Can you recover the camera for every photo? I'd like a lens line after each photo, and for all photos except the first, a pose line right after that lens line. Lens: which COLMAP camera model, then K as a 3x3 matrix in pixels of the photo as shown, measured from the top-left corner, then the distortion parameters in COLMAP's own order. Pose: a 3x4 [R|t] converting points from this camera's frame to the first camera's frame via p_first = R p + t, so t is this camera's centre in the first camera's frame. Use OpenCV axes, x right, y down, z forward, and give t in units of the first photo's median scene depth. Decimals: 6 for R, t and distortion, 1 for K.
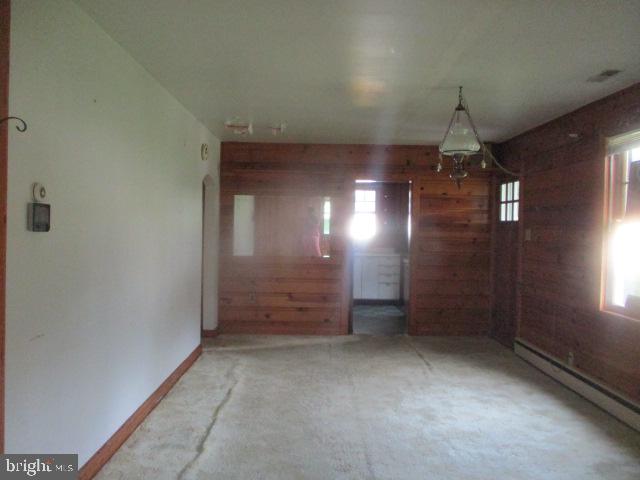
lens RADIAL K [[528.4, 0, 320.0], [0, 528.4, 240.0], [0, 0, 1]] dist [-0.031690, 0.001381]
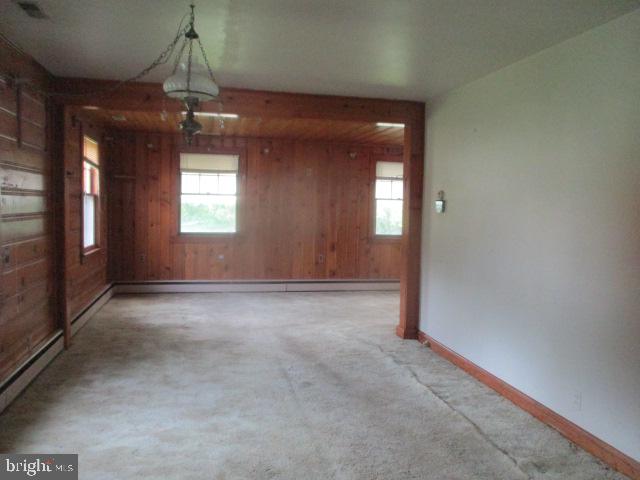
lens RADIAL K [[528.4, 0, 320.0], [0, 528.4, 240.0], [0, 0, 1]] dist [-0.031690, 0.001381]
pose [[-0.979703, -0.026053, -0.198753, 0.252911], [-0.044742, 0.994925, 0.090125, -0.045365], [0.195396, 0.097189, -0.975897, 1.953190]]
